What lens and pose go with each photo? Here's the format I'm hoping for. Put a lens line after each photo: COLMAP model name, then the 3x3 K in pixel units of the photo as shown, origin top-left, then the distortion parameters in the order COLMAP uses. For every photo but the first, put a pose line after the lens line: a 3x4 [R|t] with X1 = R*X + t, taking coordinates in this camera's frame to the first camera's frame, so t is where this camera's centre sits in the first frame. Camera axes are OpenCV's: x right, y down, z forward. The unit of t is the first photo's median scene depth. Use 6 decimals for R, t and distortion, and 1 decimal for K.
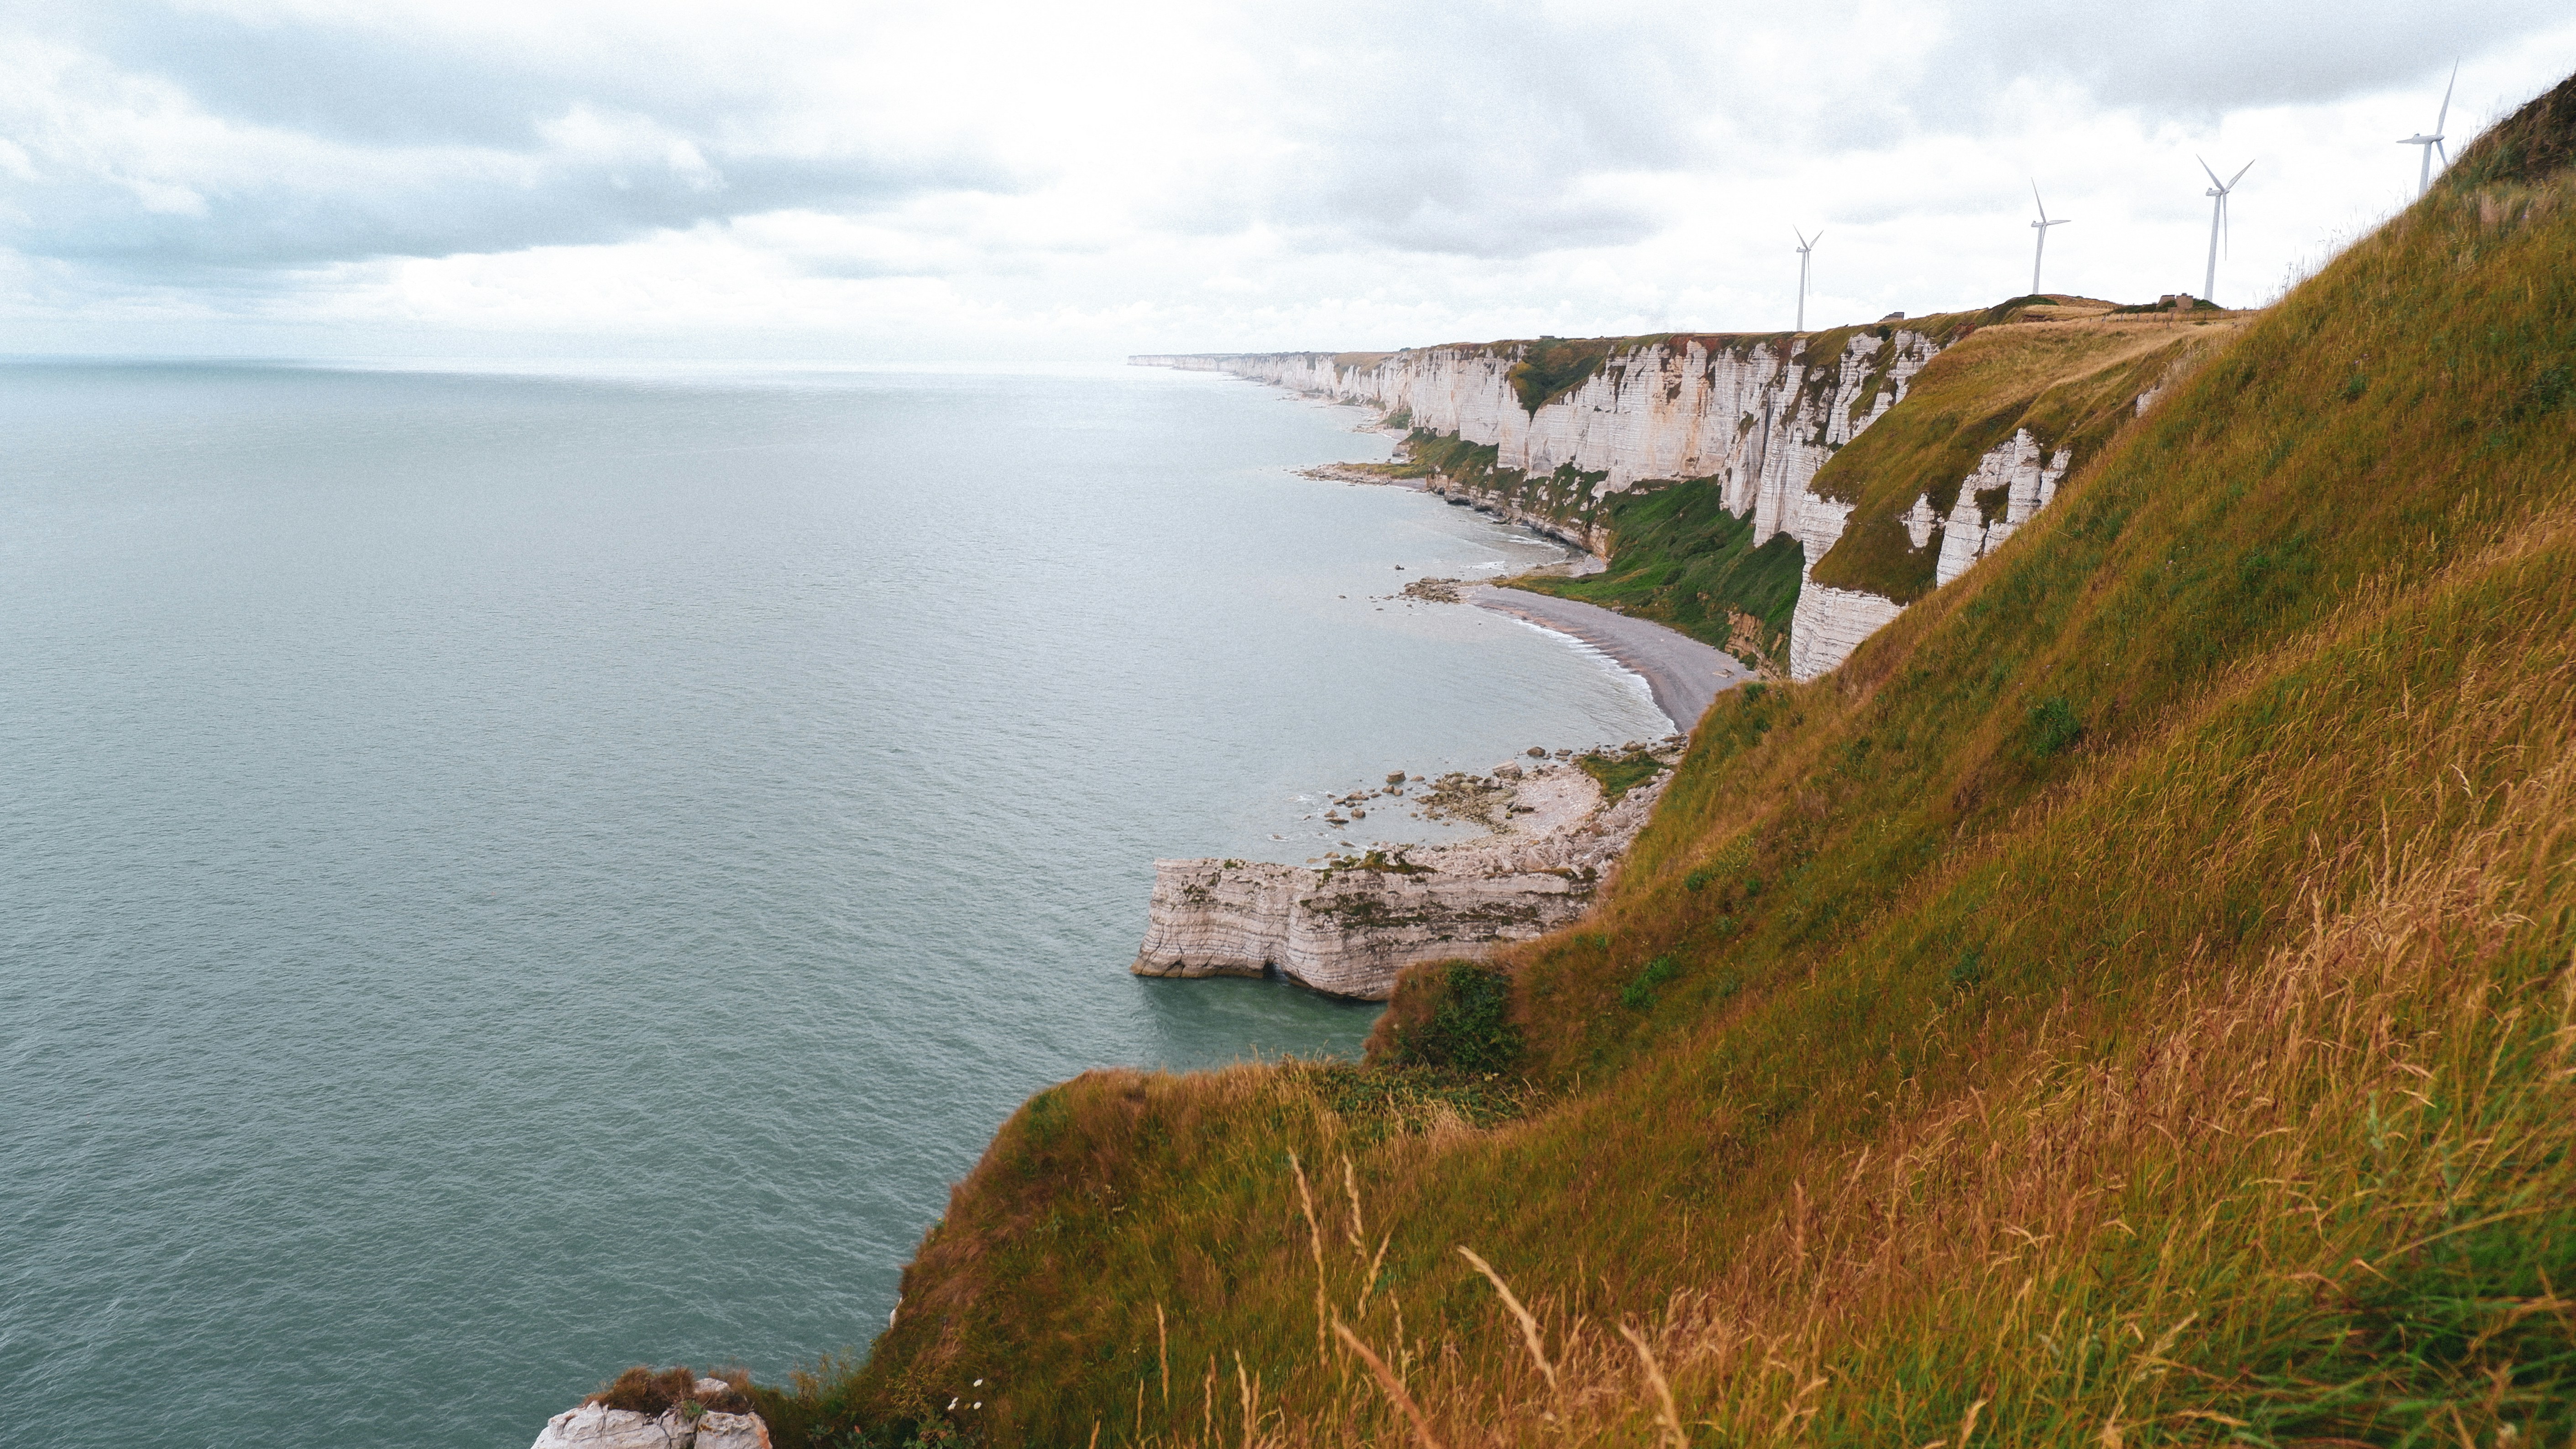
lens RADIAL K [[1716.2, 0, 1288.0], [0, 1716.2, 724.5], [0, 0, 1]] dist [-0.000726, 0.002786]
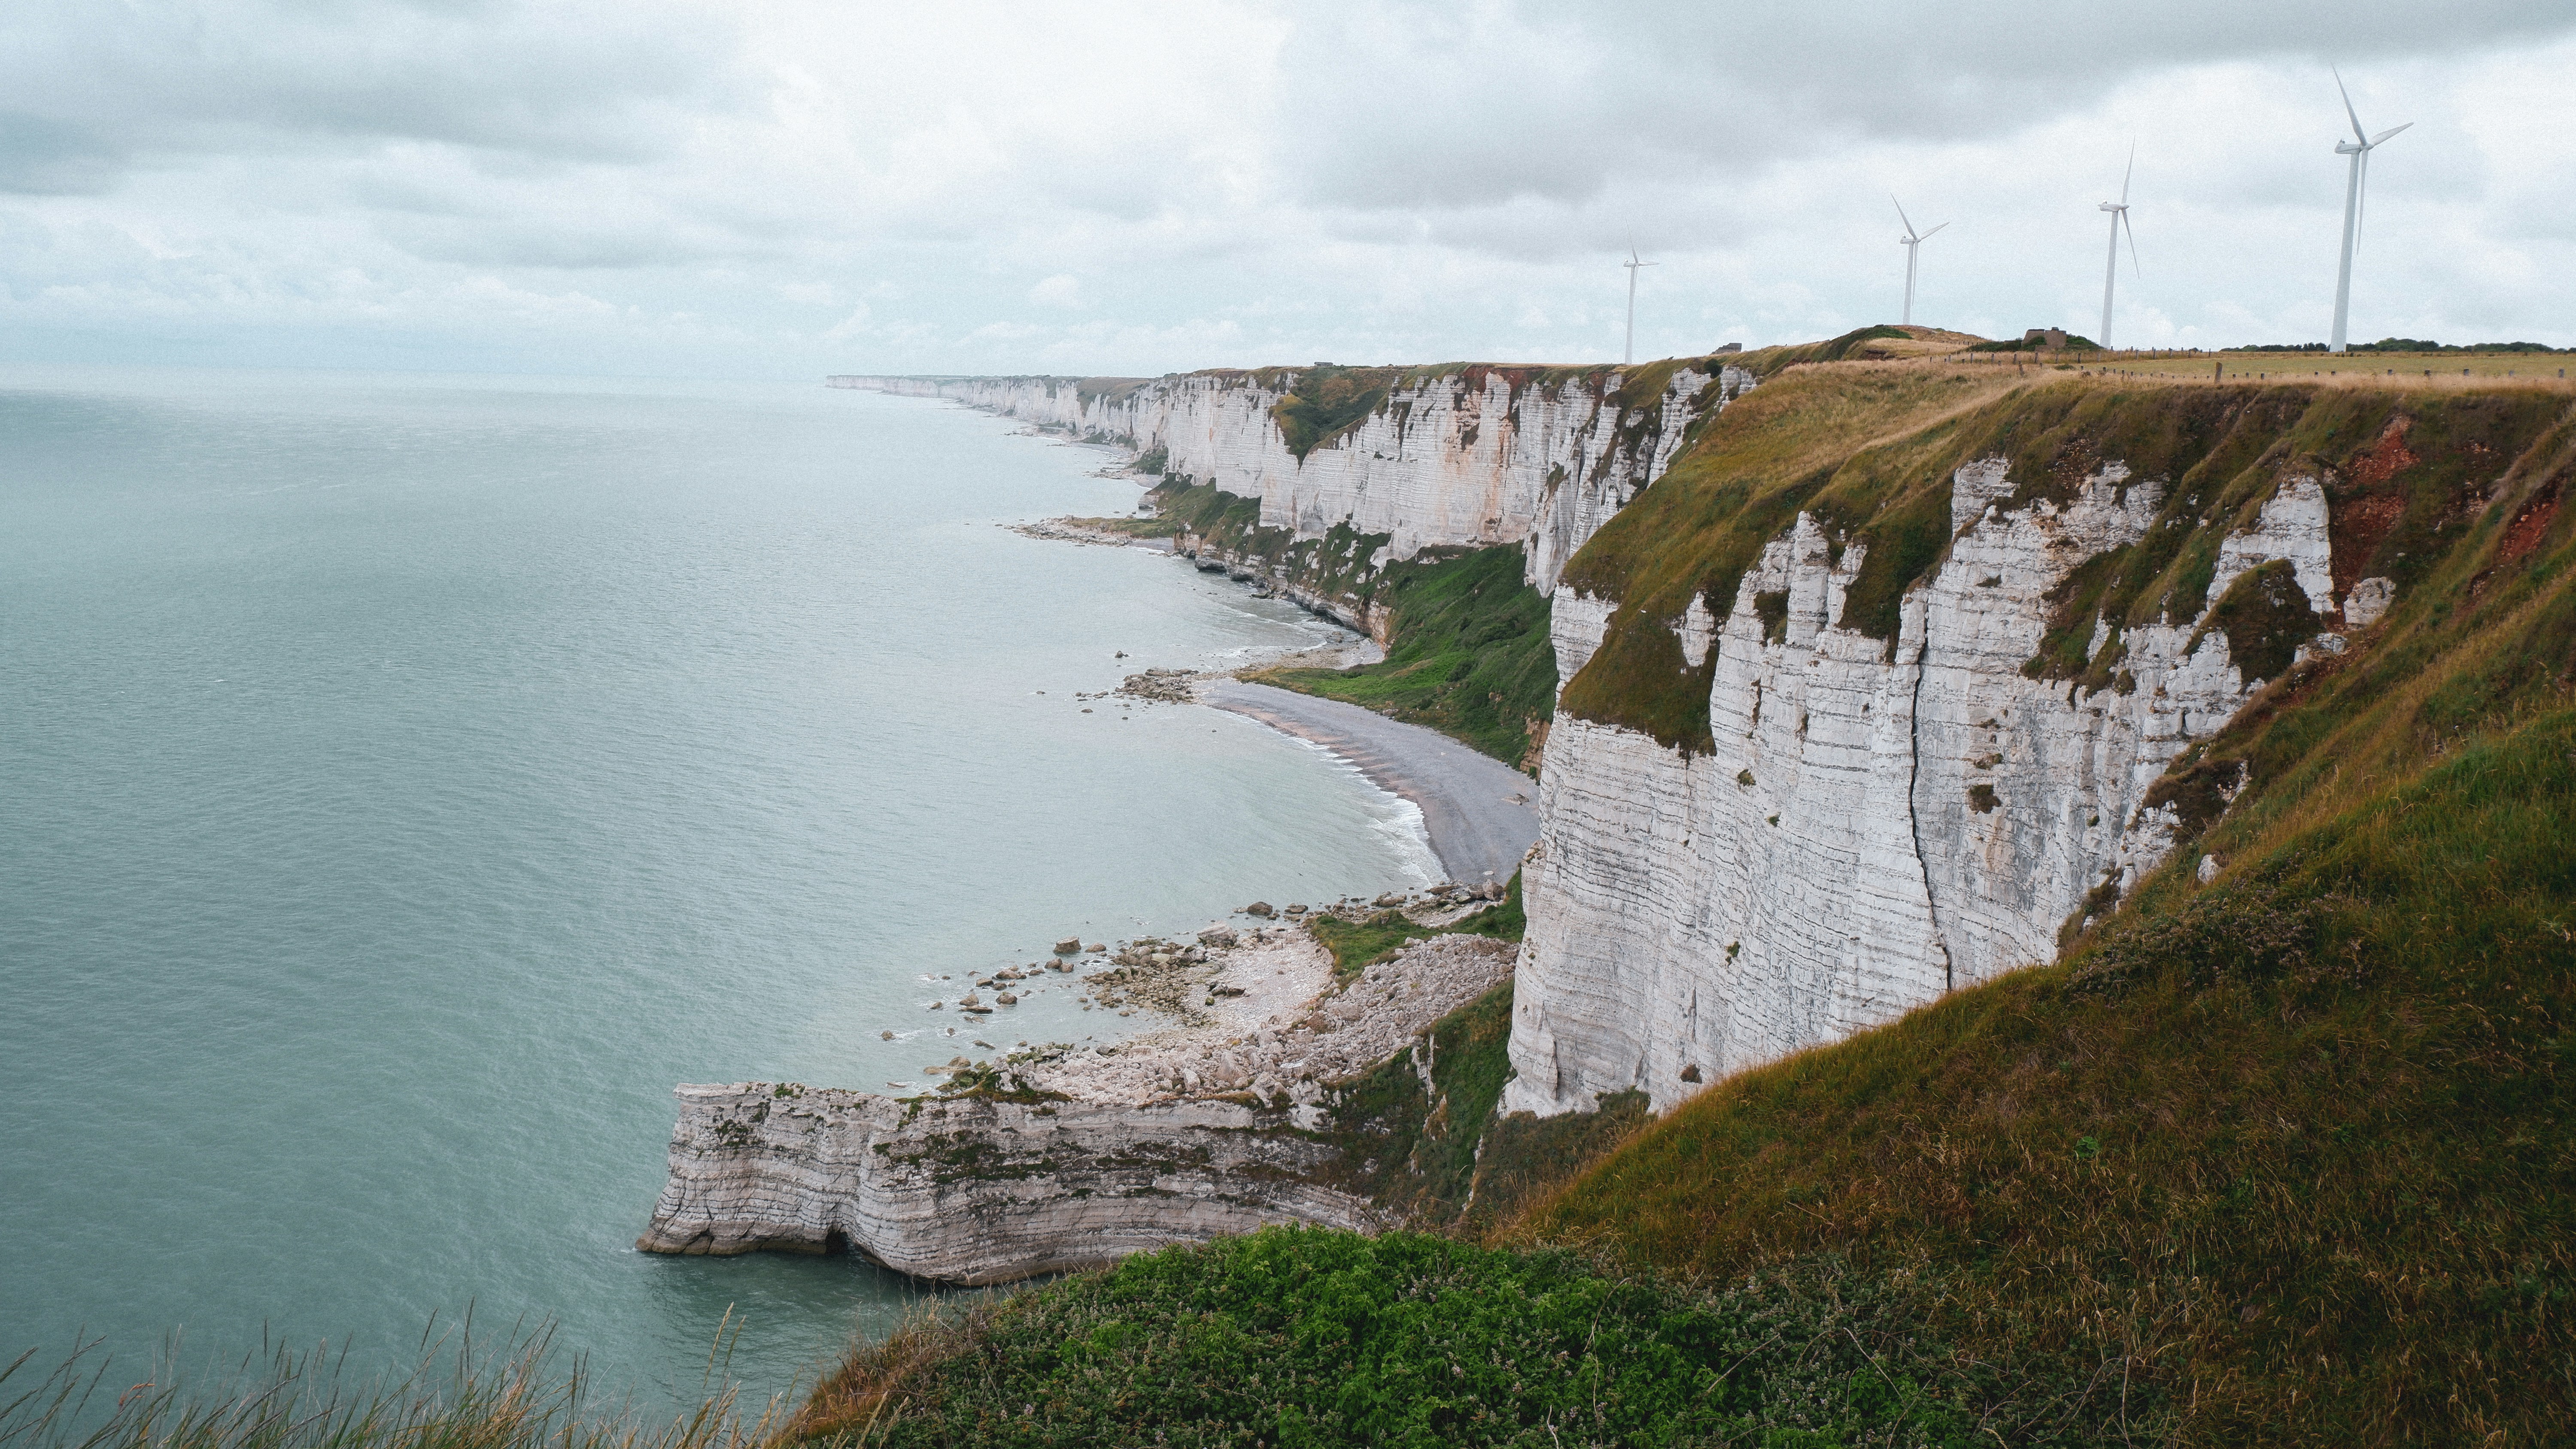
lens RADIAL K [[2048.1, 0, 1288.0], [0, 2048.1, 724.5], [0, 0, 1]] dist [-0.002490, -0.000282]
pose [[0.995528, 0.004178, 0.094377, 0.060386], [0.000073, 0.998987, -0.044989, -0.020771], [-0.094469, 0.044795, 0.994520, 0.082795]]
